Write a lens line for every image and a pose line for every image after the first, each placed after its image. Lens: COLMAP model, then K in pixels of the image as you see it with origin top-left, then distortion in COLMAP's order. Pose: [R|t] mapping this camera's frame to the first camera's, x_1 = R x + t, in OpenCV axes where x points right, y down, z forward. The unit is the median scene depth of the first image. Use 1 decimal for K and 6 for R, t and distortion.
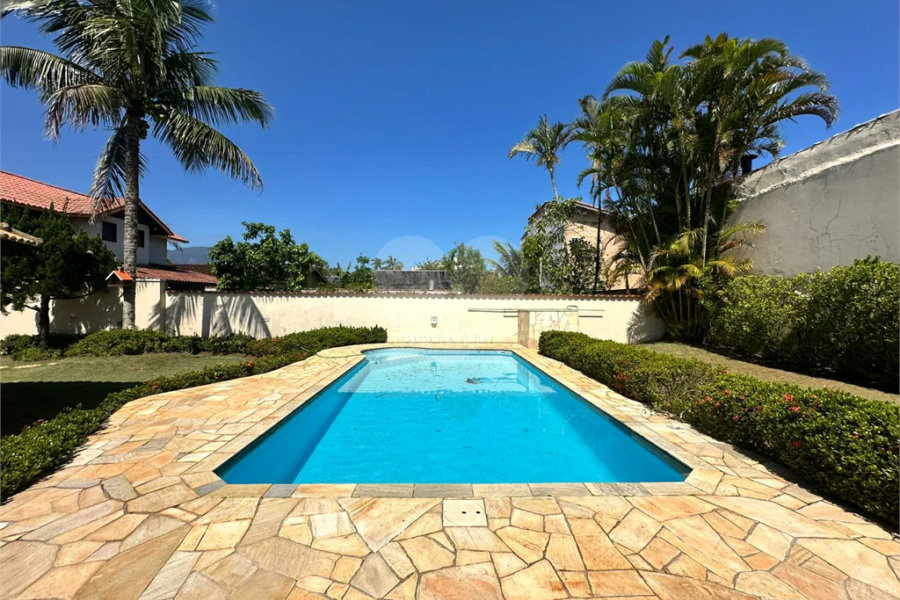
lens RADIAL K [[358.9, 0, 449.6], [0, 358.9, 297.9], [0, 0, 1]] dist [-0.000240, -0.000144]
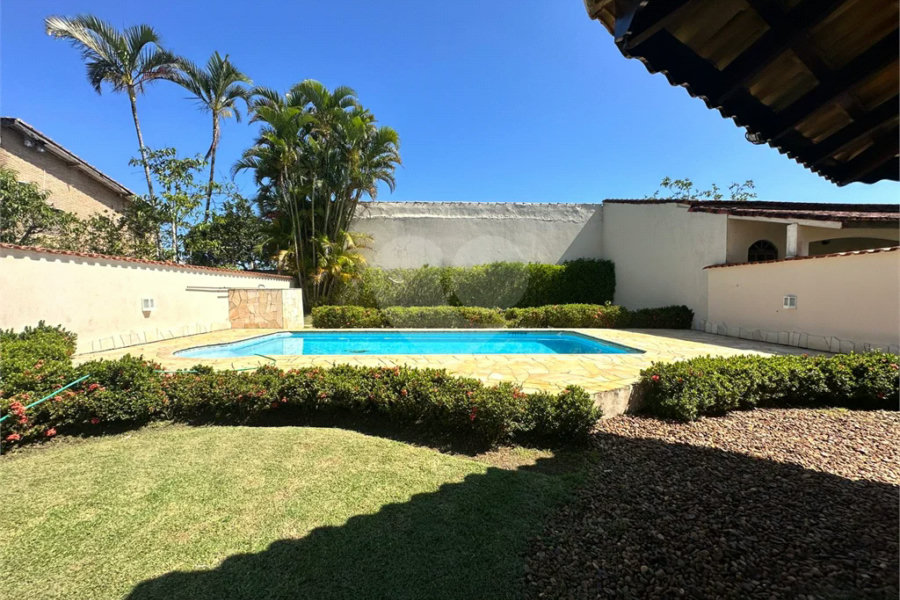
lens RADIAL K [[358.9, 0, 449.6], [0, 358.9, 297.9], [0, 0, 1]] dist [-0.000240, -0.000144]
pose [[-0.010698, -0.023272, 0.999672, -0.648390], [-0.014461, 0.999628, 0.023116, 0.029345], [-0.999838, -0.014209, -0.011031, 0.512054]]
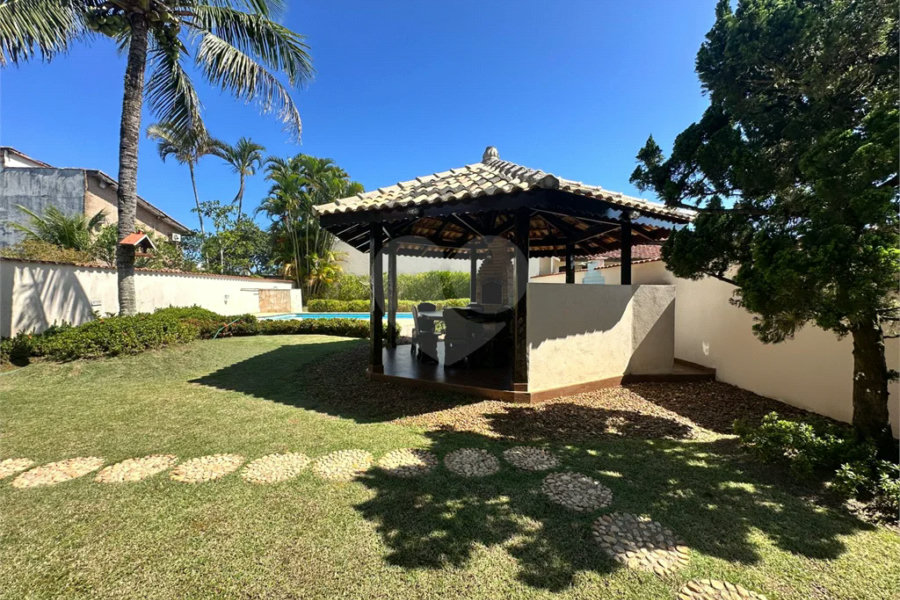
lens RADIAL K [[358.9, 0, 449.6], [0, 358.9, 297.9], [0, 0, 1]] dist [-0.000240, -0.000144]
pose [[-0.035378, -0.026921, 0.999011, -1.272051], [-0.015024, 0.999538, 0.026403, 0.019633], [-0.999261, -0.014075, -0.035766, 0.304765]]
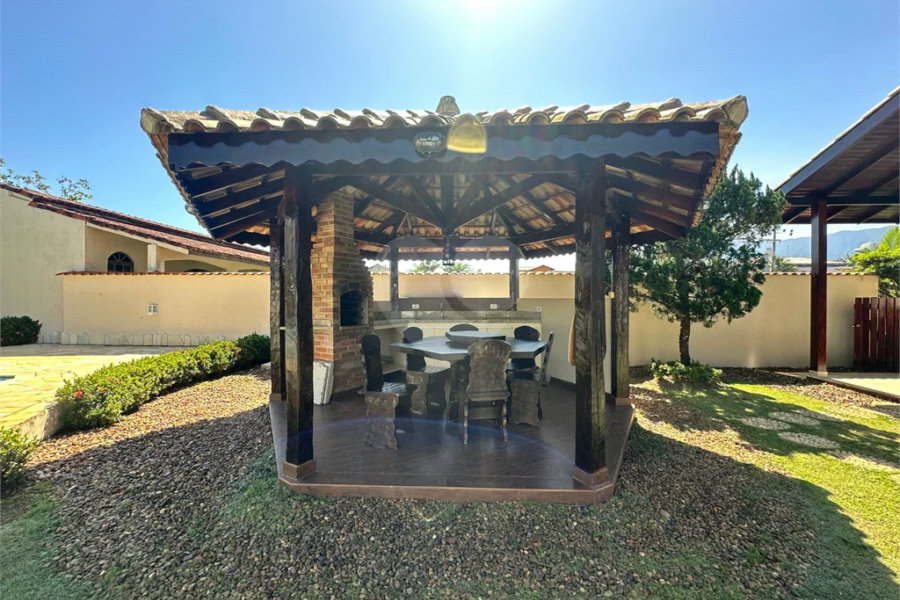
lens RADIAL K [[358.9, 0, 449.6], [0, 358.9, 297.9], [0, 0, 1]] dist [-0.000240, -0.000144]
pose [[-0.999033, -0.010864, 0.042592, -0.681242], [-0.011222, 0.999904, -0.008177, 0.017299], [-0.042499, -0.008647, -0.999059, 0.637104]]
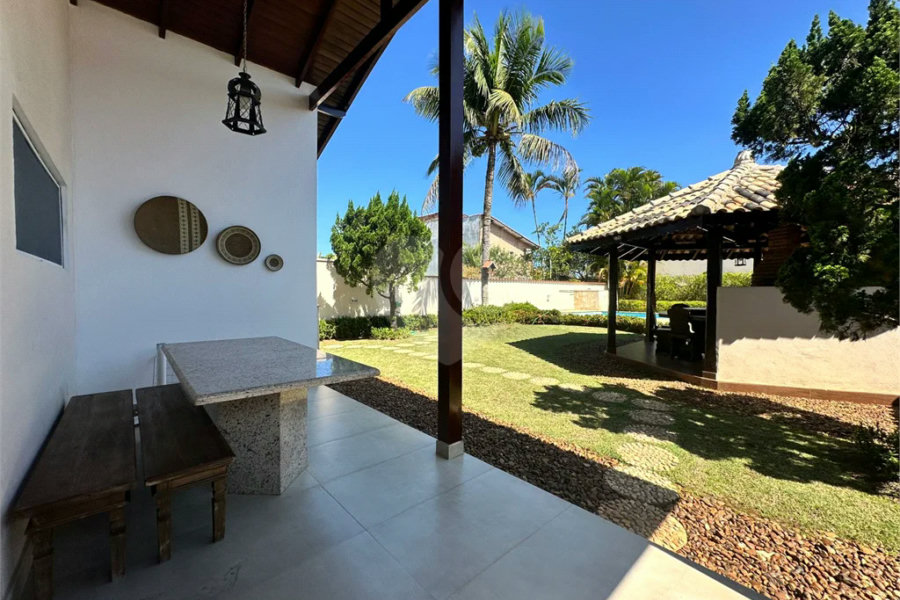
lens RADIAL K [[358.9, 0, 449.6], [0, 358.9, 297.9], [0, 0, 1]] dist [-0.000240, -0.000144]
pose [[0.754252, -0.020314, 0.656270, -1.447870], [-0.003020, 0.999403, 0.034406, 0.011127], [-0.656578, -0.027933, 0.753741, 0.077374]]
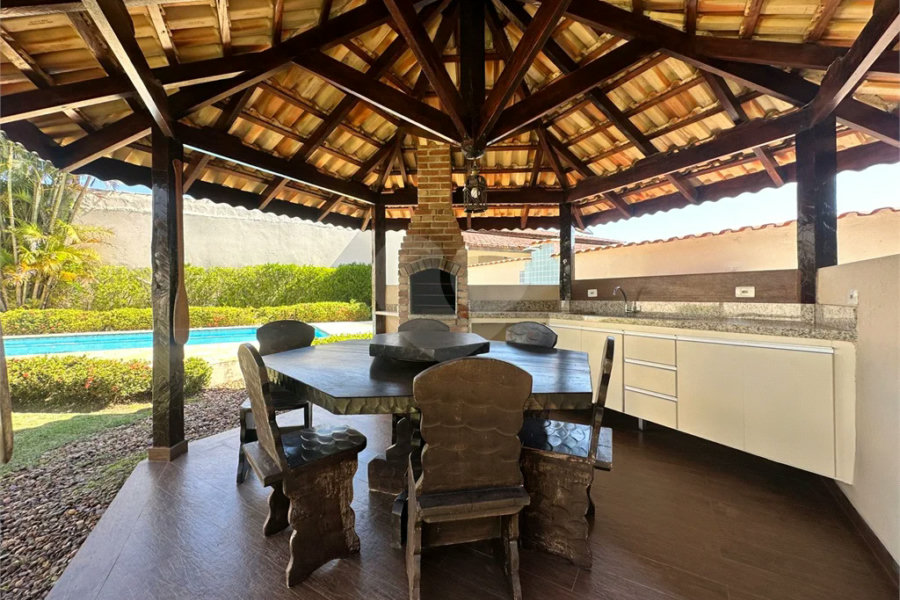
lens RADIAL K [[358.9, 0, 449.6], [0, 358.9, 297.9], [0, 0, 1]] dist [-0.000240, -0.000144]
pose [[-0.451646, -0.018964, 0.891996, -0.857426], [-0.008910, 0.999820, 0.016745, 0.027380], [-0.892153, -0.000385, -0.451733, 0.334072]]
